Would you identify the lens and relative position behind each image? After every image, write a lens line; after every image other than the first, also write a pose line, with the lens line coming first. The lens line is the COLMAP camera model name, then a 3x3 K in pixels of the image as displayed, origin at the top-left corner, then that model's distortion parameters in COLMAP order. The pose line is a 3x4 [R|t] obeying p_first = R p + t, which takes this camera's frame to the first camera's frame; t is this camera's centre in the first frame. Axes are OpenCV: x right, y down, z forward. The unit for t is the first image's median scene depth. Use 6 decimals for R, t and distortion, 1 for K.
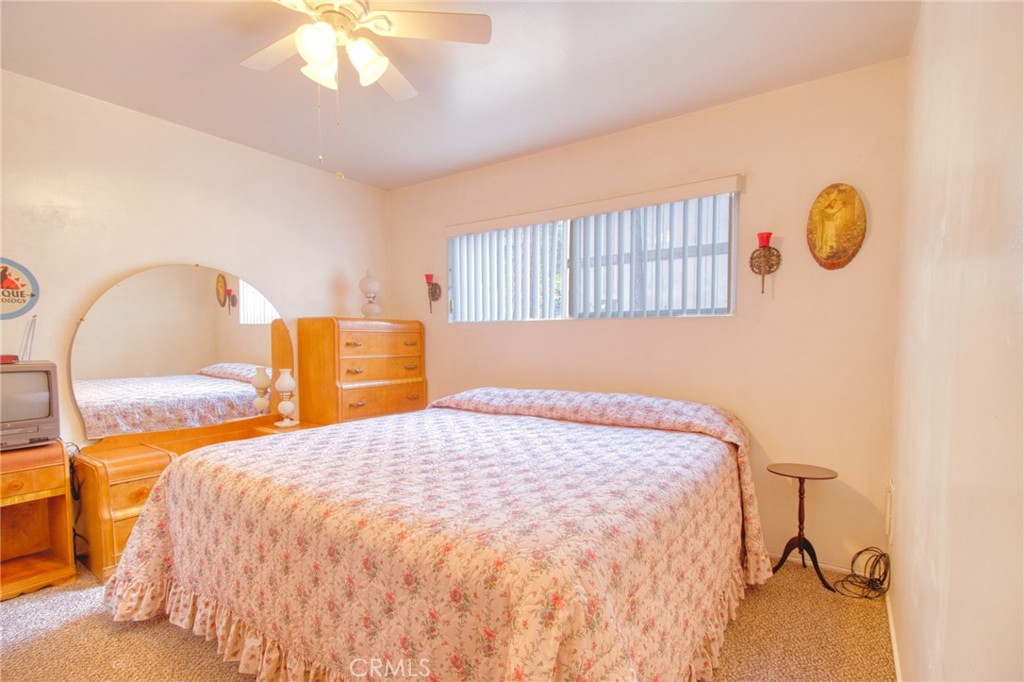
lens RADIAL K [[482.5, 0, 510.2], [0, 482.5, 342.6], [0, 0, 1]] dist [0.000660, -0.003694]
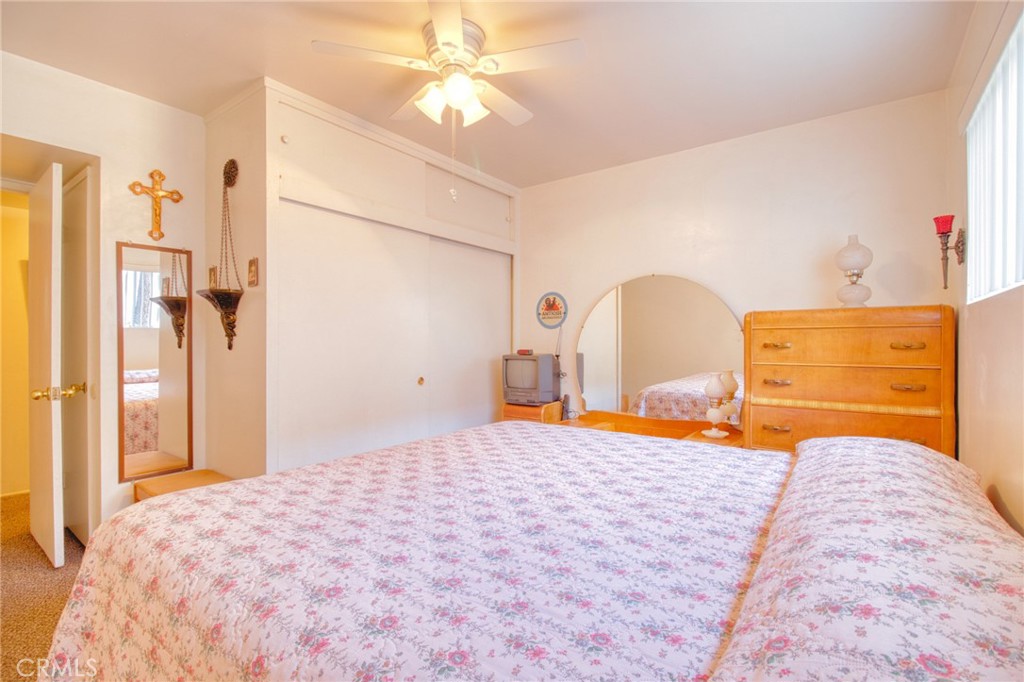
lens RADIAL K [[482.5, 0, 508.3], [0, 482.5, 338.6], [0, 0, 1]] dist [0.000660, -0.003694]
pose [[-0.043927, -0.004598, -0.999024, 0.436158], [-0.001012, 0.999989, -0.004558, -0.004481], [0.999034, 0.000811, -0.043931, 0.624449]]
